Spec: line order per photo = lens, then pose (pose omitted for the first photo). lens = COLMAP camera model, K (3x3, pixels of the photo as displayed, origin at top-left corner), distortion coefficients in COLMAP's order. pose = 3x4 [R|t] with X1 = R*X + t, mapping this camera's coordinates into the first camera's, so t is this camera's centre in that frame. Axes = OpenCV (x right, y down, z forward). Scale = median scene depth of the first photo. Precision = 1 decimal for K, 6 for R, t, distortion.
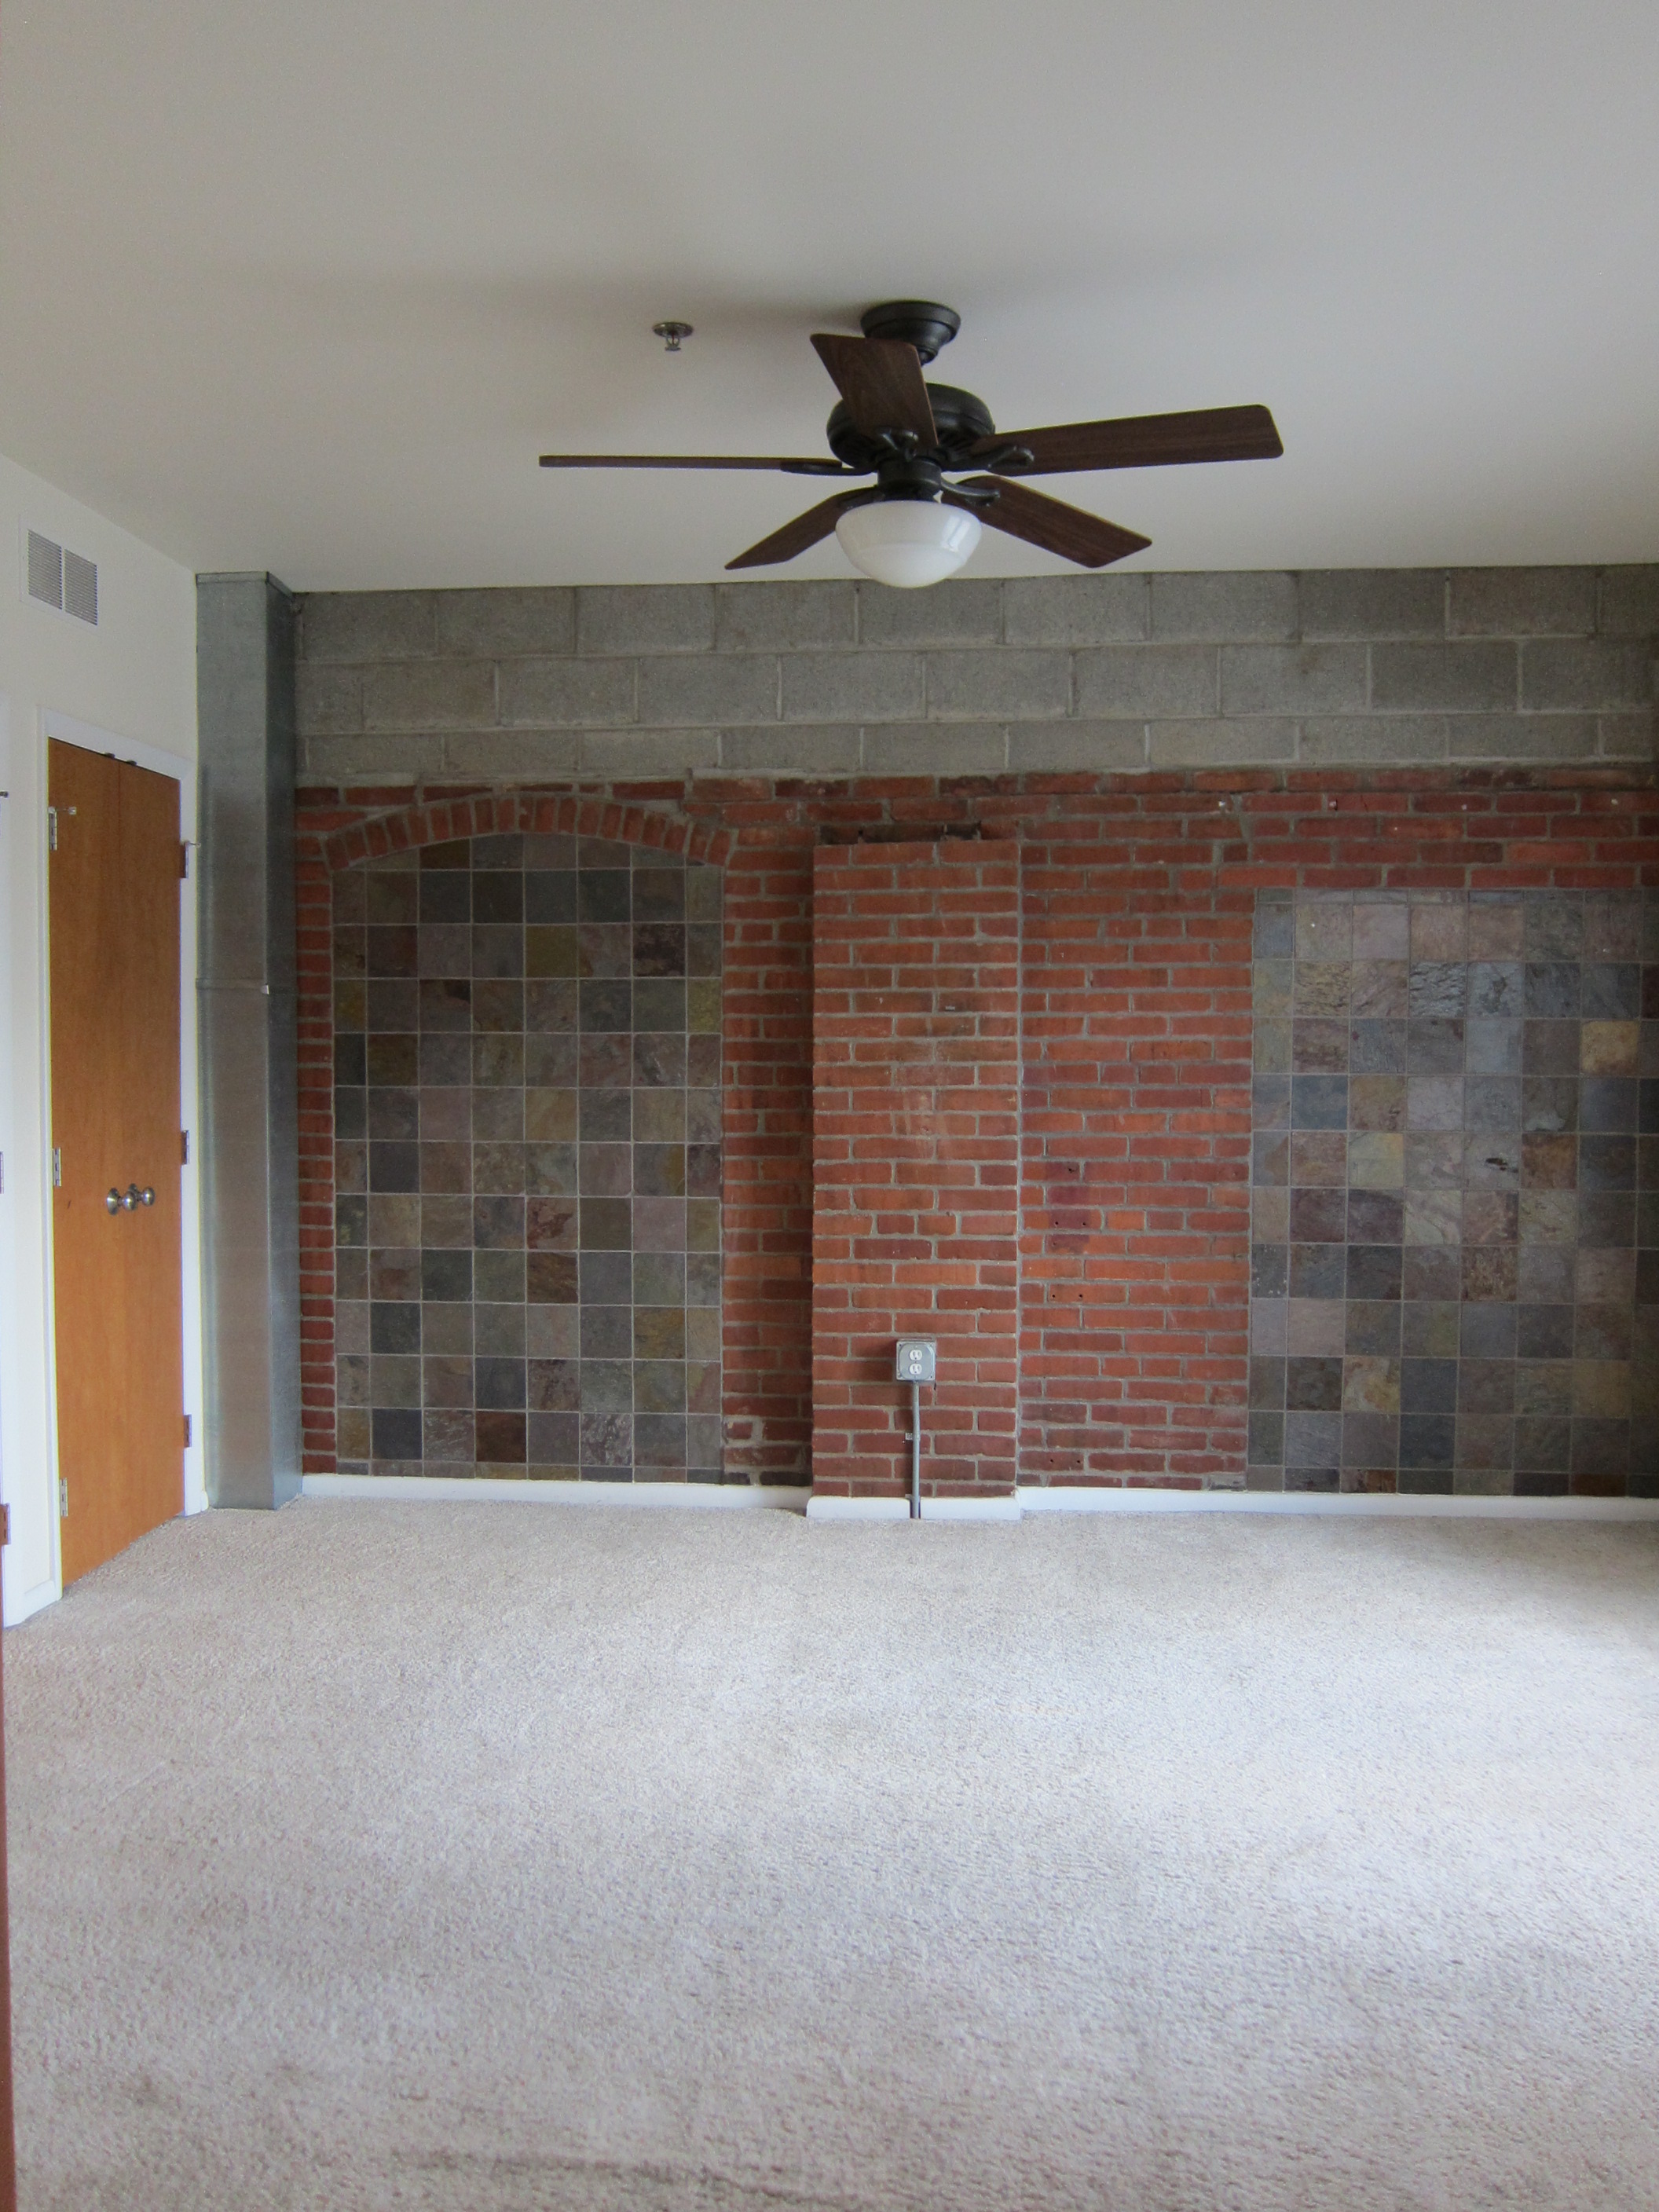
lens RADIAL K [[1872.7, 0, 829.5], [0, 1872.7, 1106.0], [0, 0, 1]] dist [-0.037618, 0.006245]
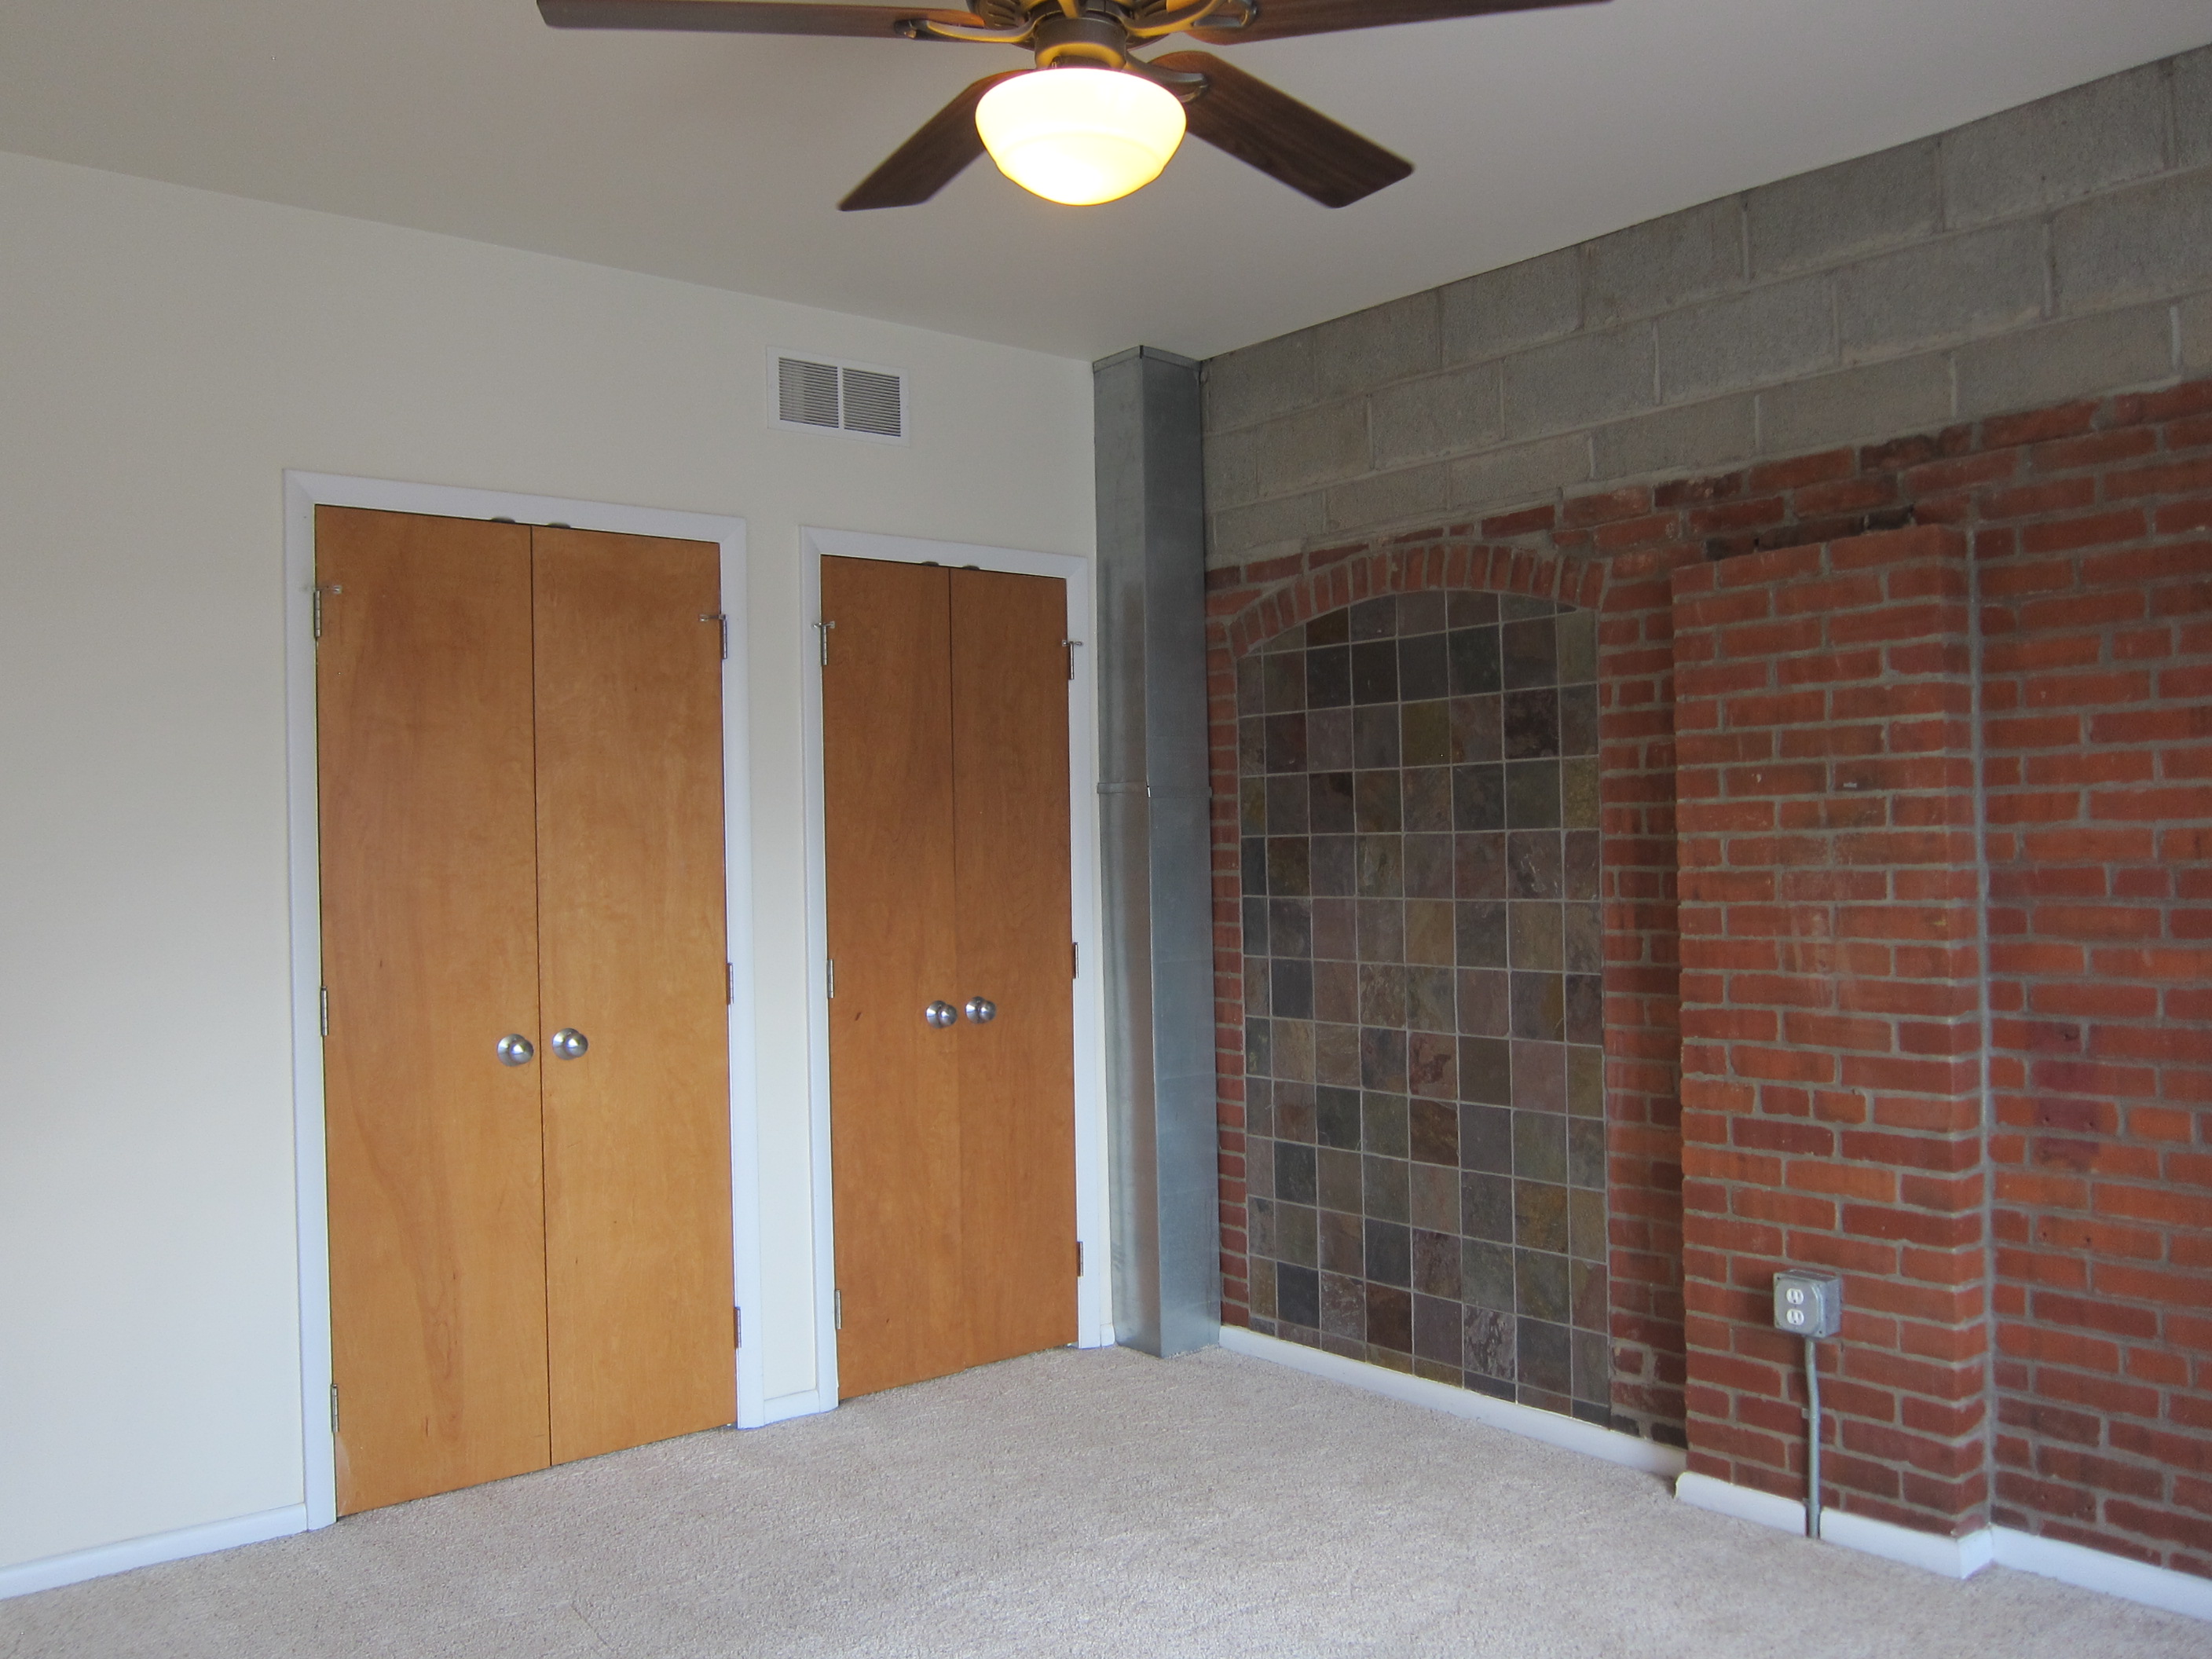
lens RADIAL K [[1872.7, 0, 1102.2], [0, 1872.7, 842.4], [0, 0, 1]] dist [-0.037618, 0.006245]
pose [[0.702179, -0.015593, -0.711829, 0.340531], [-0.006656, 0.999573, -0.028462, -0.010630], [0.711969, 0.024724, 0.701775, 0.328583]]
